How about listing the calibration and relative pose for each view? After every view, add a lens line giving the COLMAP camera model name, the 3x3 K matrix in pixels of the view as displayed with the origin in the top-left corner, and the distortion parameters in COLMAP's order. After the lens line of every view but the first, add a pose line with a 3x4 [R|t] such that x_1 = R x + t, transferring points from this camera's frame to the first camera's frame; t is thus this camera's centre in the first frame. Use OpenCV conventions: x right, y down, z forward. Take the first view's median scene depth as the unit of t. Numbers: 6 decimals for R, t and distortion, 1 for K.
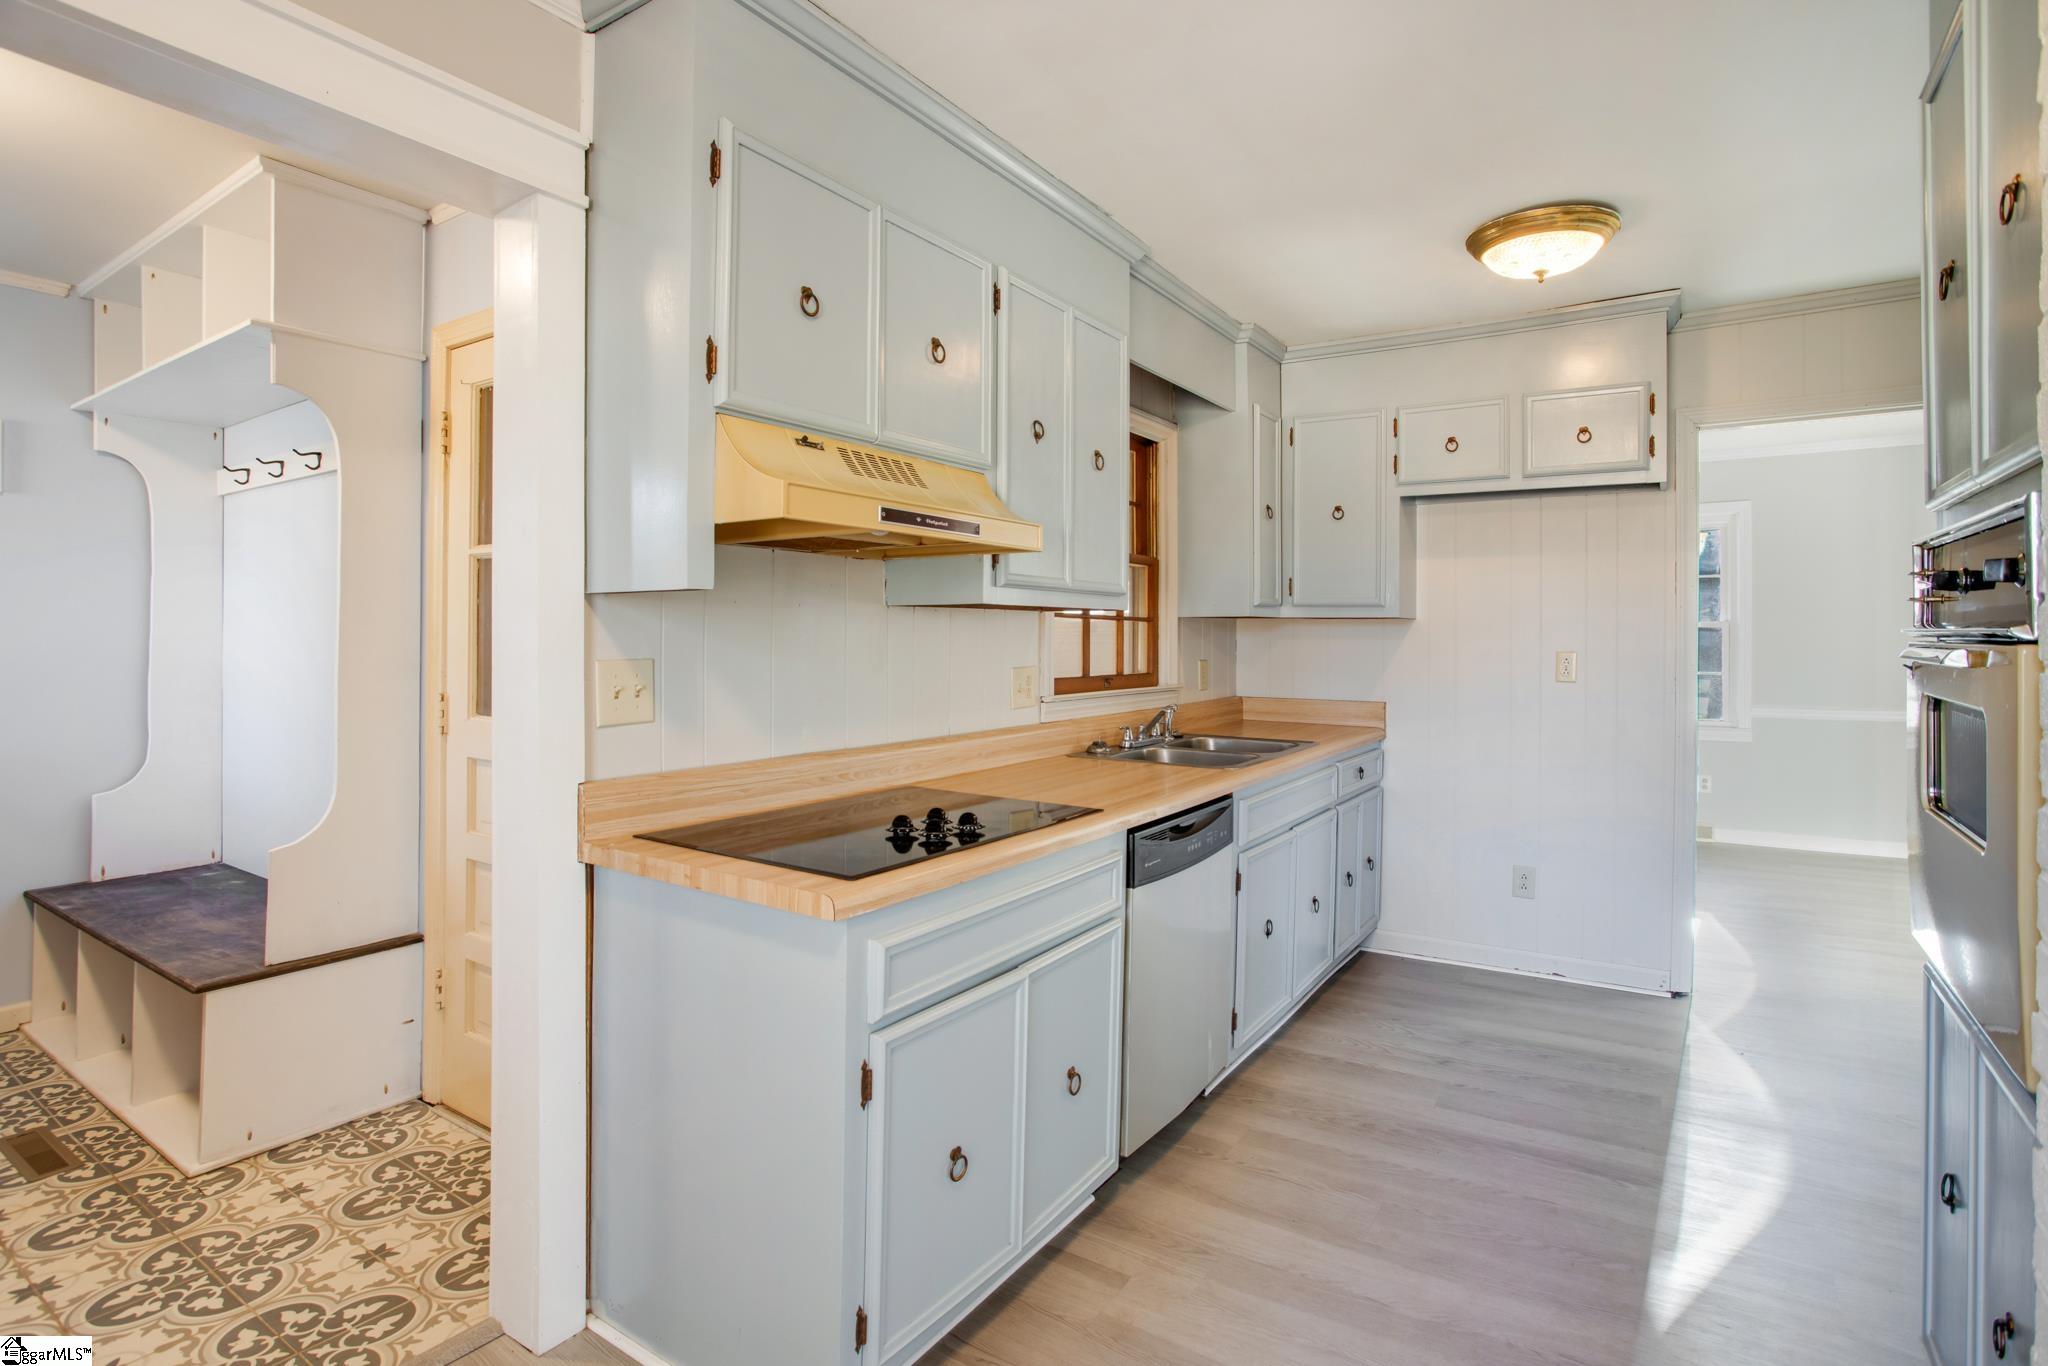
lens RADIAL K [[993.7, 0, 1020.2], [0, 993.7, 641.8], [0, 0, 1]] dist [-0.028242, 0.000952]
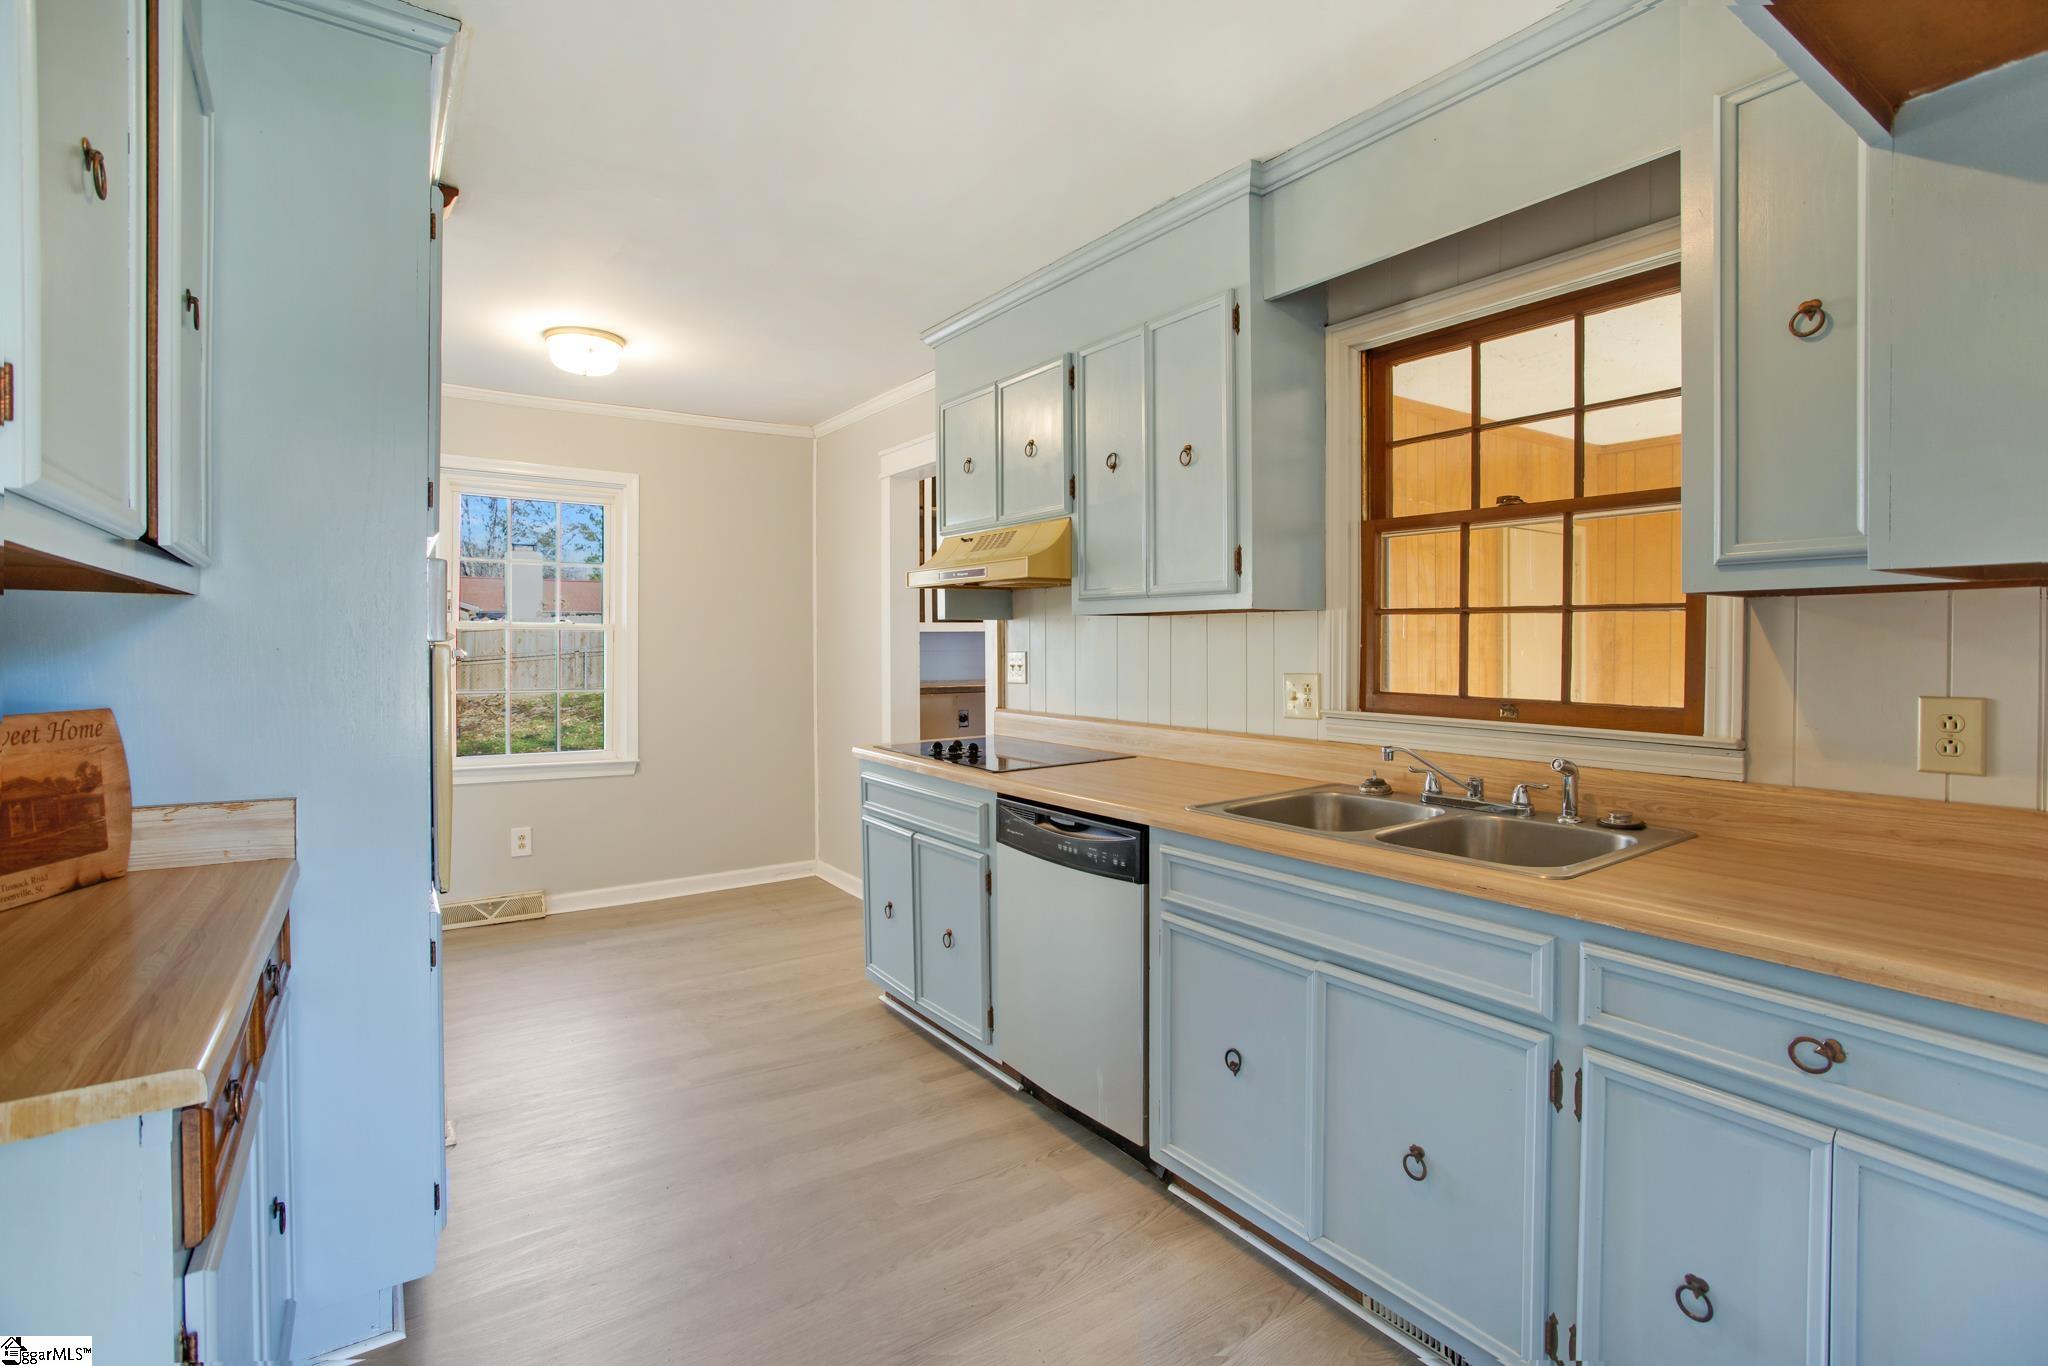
lens RADIAL K [[993.7, 0, 1020.2], [0, 993.7, 641.8], [0, 0, 1]] dist [-0.028242, 0.000952]
pose [[-0.368208, -0.001357, -0.929743, 0.977518], [-0.006631, 0.999977, 0.001167, -0.003472], [0.929720, 0.006595, -0.368208, 1.150207]]
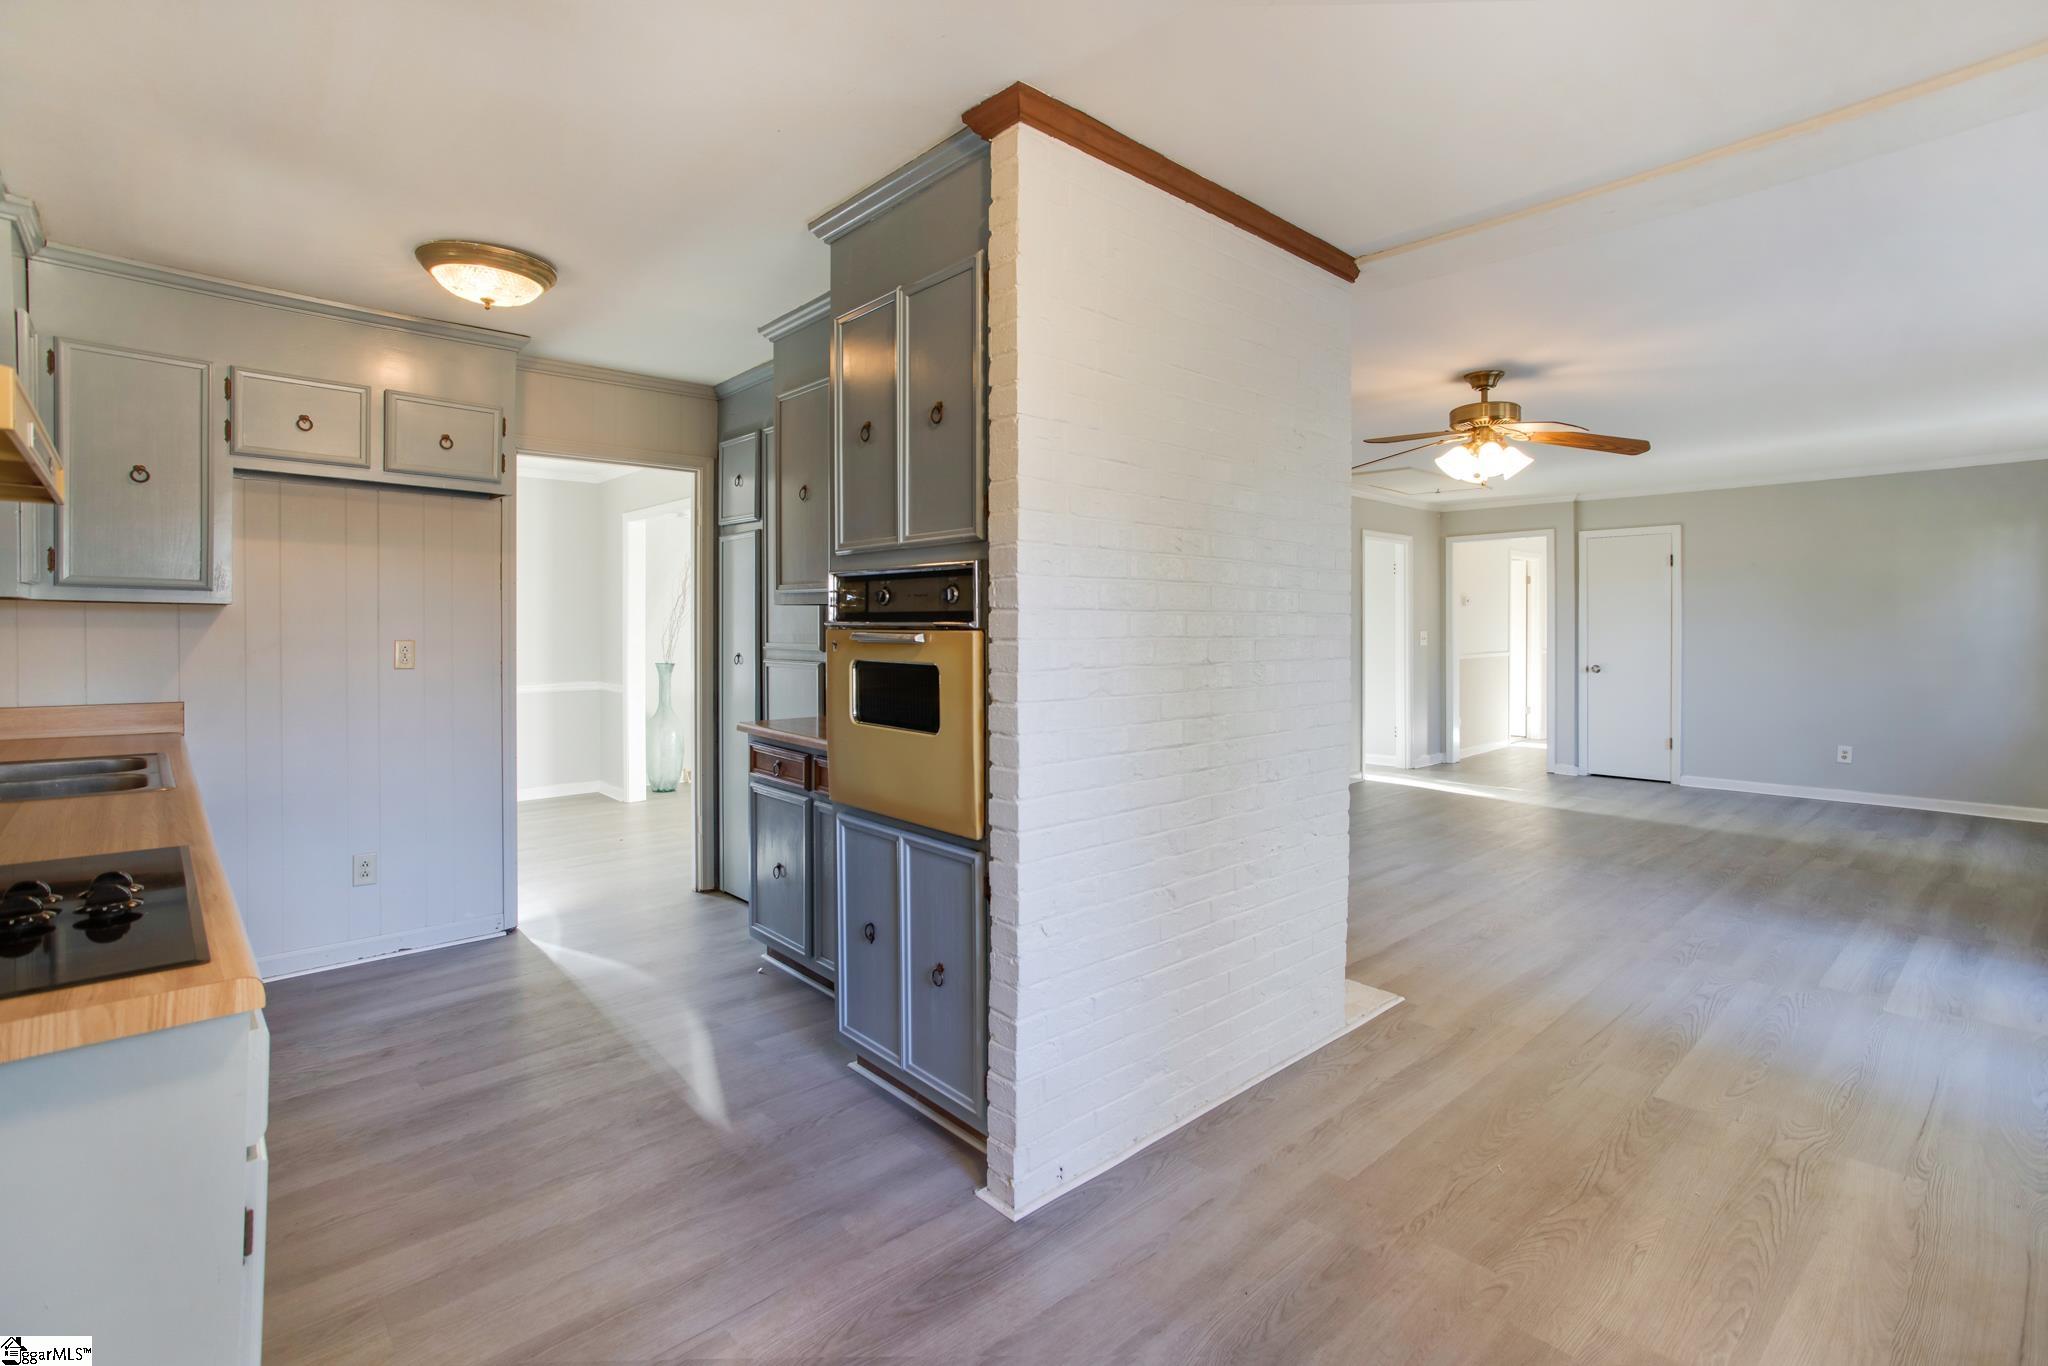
lens RADIAL K [[993.7, 0, 1020.2], [0, 993.7, 641.8], [0, 0, 1]] dist [-0.028242, 0.000952]
pose [[0.217268, -0.016872, 0.975966, -0.389912], [-0.002110, 0.999840, 0.017754, -0.010745], [-0.976110, -0.005917, 0.217198, 0.155391]]
